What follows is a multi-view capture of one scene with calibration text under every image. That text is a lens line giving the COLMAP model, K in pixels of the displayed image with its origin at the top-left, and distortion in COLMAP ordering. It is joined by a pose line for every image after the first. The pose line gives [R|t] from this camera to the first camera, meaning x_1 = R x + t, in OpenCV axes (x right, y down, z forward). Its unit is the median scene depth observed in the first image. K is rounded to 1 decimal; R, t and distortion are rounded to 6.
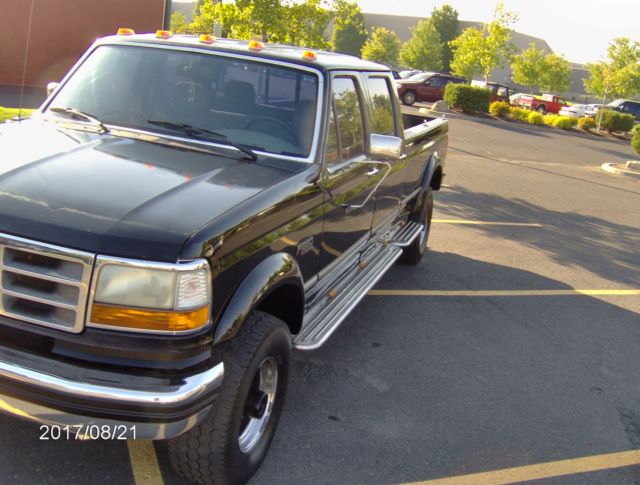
lens RADIAL K [[710.1, 0, 346.0], [0, 710.1, 224.1], [0, 0, 1]] dist [-0.187870, 0.072689]
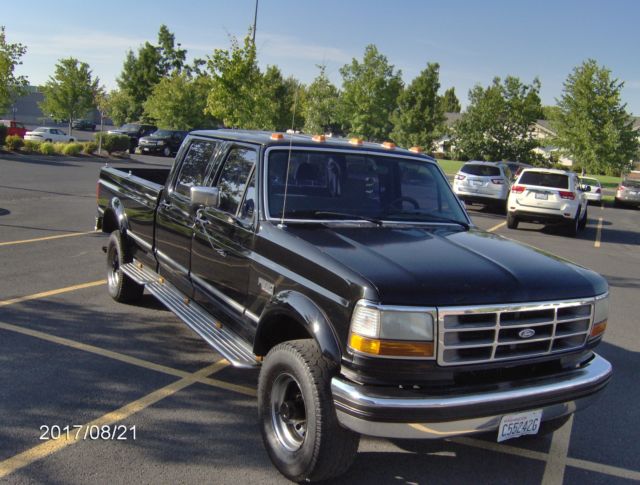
lens RADIAL K [[704.0, 0, 320.0], [0, 704.0, 242.5], [0, 0, 1]] dist [-0.196504, 0.127191]
pose [[0.689992, -0.171021, 0.703323, -0.185616], [0.163195, 0.983424, 0.079029, -0.030510], [-0.705180, 0.060249, 0.706464, 0.021041]]
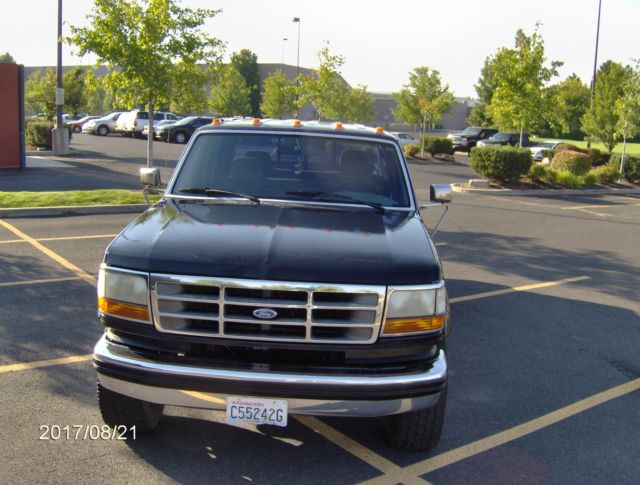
lens RADIAL K [[704.0, 0, 320.0], [0, 704.0, 242.5], [0, 0, 1]] dist [-0.196504, 0.127191]
pose [[0.963319, -0.125987, 0.236948, -0.080548], [0.133069, 0.991007, -0.014070, -0.004391], [-0.233045, 0.045084, 0.971420, -0.040145]]
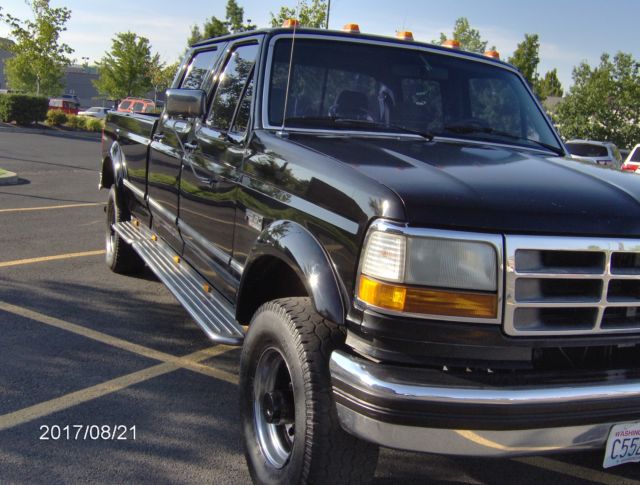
lens RADIAL K [[767.7, 0, 320.0], [0, 767.7, 242.5], [0, 0, 1]] dist [-0.172211, 0.077096]
pose [[0.766608, -0.155715, 0.622949, -0.149049], [0.151970, 0.986587, 0.059595, -0.011964], [-0.623873, 0.048983, 0.779989, 0.045618]]
